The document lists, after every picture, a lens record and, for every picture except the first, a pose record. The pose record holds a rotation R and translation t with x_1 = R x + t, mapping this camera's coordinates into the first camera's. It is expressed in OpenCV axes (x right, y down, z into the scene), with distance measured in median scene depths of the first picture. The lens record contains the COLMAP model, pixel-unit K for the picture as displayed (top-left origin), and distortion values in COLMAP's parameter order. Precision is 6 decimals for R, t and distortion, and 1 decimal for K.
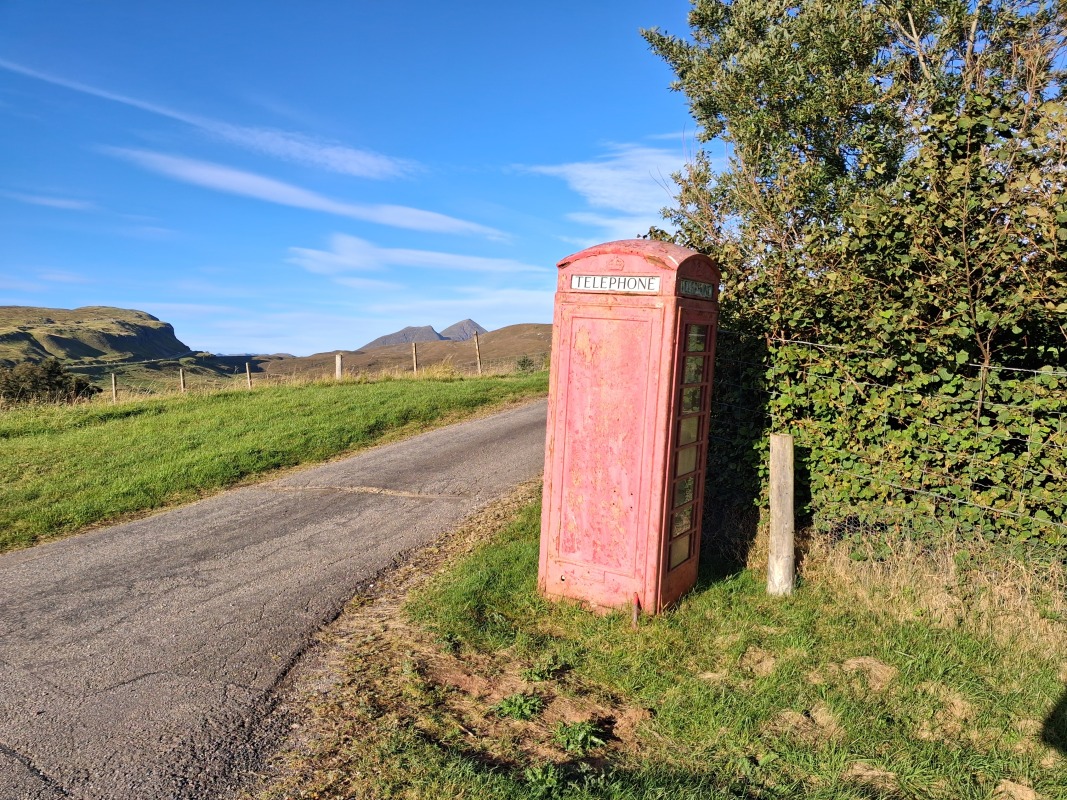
lens RADIAL K [[835.7, 0, 533.5], [0, 835.7, 400.0], [0, 0, 1]] dist [-0.005294, -0.003944]
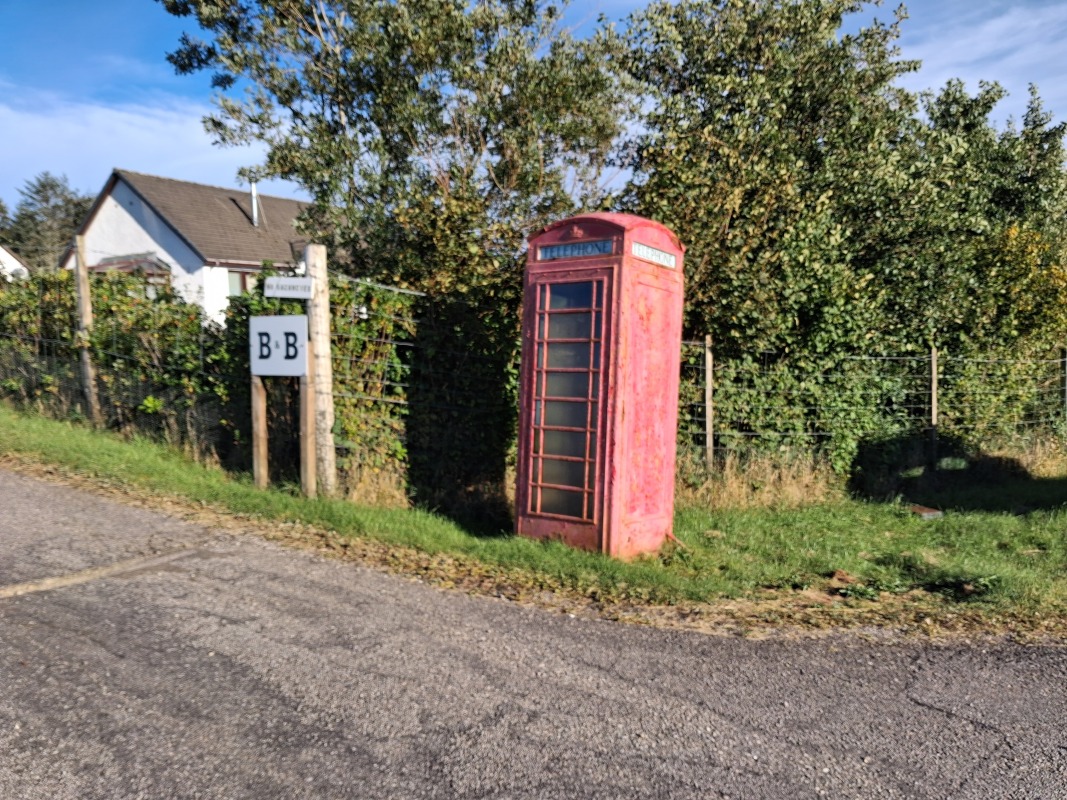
lens RADIAL K [[835.7, 0, 533.5], [0, 835.7, 400.0], [0, 0, 1]] dist [-0.005294, -0.003944]
pose [[0.154152, -0.057236, 0.986388, -0.817767], [0.068559, 0.996534, 0.047110, -0.009859], [-0.985666, 0.060363, 0.157541, 0.791107]]
